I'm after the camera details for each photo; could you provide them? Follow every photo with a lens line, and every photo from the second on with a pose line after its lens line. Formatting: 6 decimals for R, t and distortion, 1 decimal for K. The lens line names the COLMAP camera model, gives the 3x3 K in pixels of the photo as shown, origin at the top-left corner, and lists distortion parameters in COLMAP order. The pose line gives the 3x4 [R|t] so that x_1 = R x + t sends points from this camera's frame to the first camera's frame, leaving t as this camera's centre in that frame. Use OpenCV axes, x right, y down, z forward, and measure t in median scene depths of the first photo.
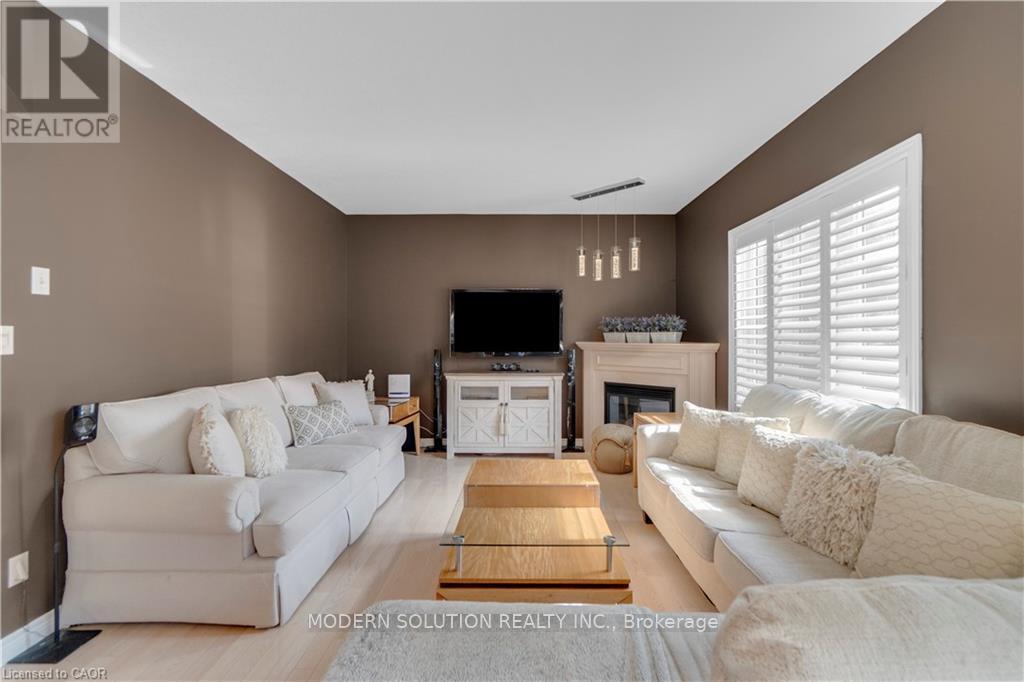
lens RADIAL K [[465.9, 0, 516.6], [0, 465.9, 337.7], [0, 0, 1]] dist [0.001059, 0.000102]
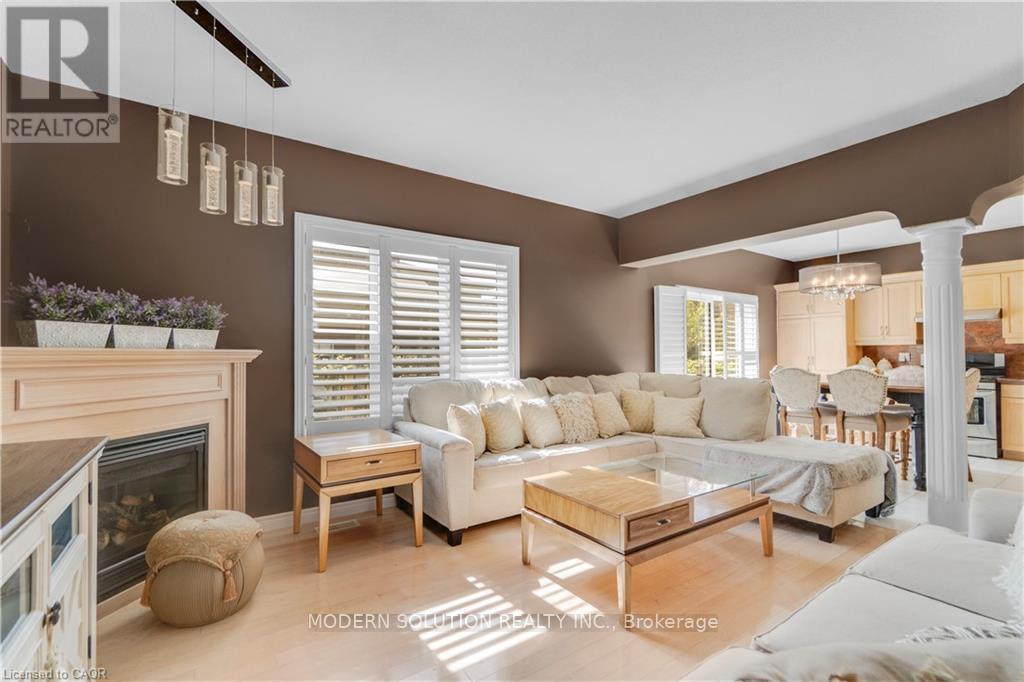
lens RADIAL K [[448.8, 0, 511.3], [0, 448.8, 346.6], [0, 0, 1]] dist [-0.000370, -0.000205]
pose [[-0.574592, 0.018870, 0.818223, -0.362826], [0.014046, 0.999814, -0.013194, 0.021365], [-0.818320, 0.003912, -0.574750, 1.005068]]
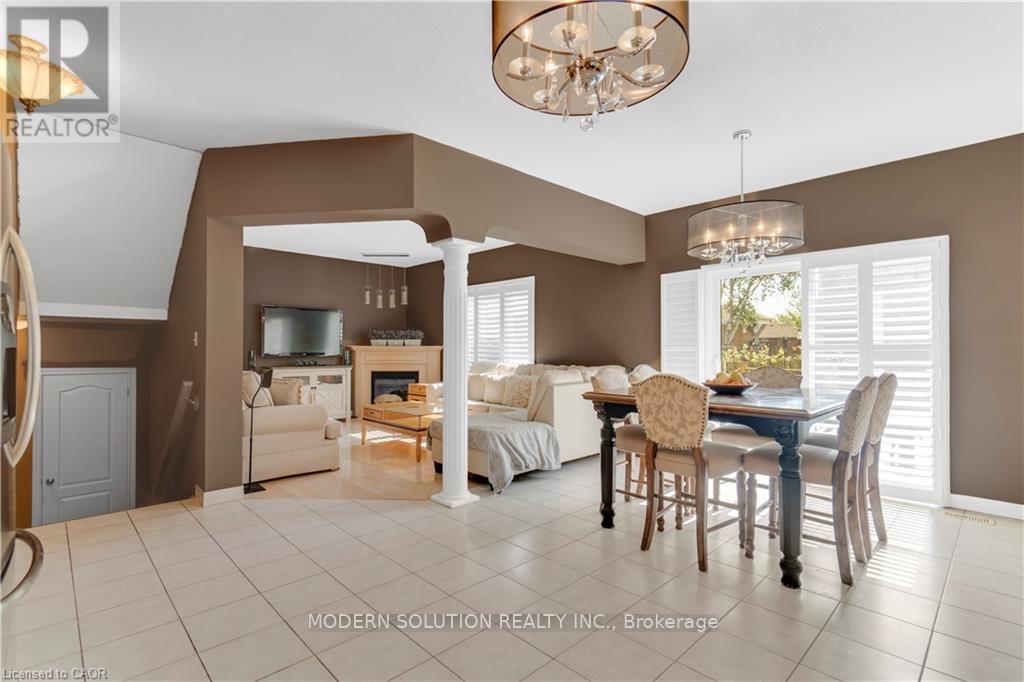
lens RADIAL K [[465.9, 0, 516.6], [0, 465.9, 337.7], [0, 0, 1]] dist [0.001059, 0.000102]
pose [[0.703101, 0.013969, 0.710953, -0.654934], [0.002392, 0.999755, -0.022008, 0.020542], [-0.711086, 0.017175, 0.702896, -0.509002]]
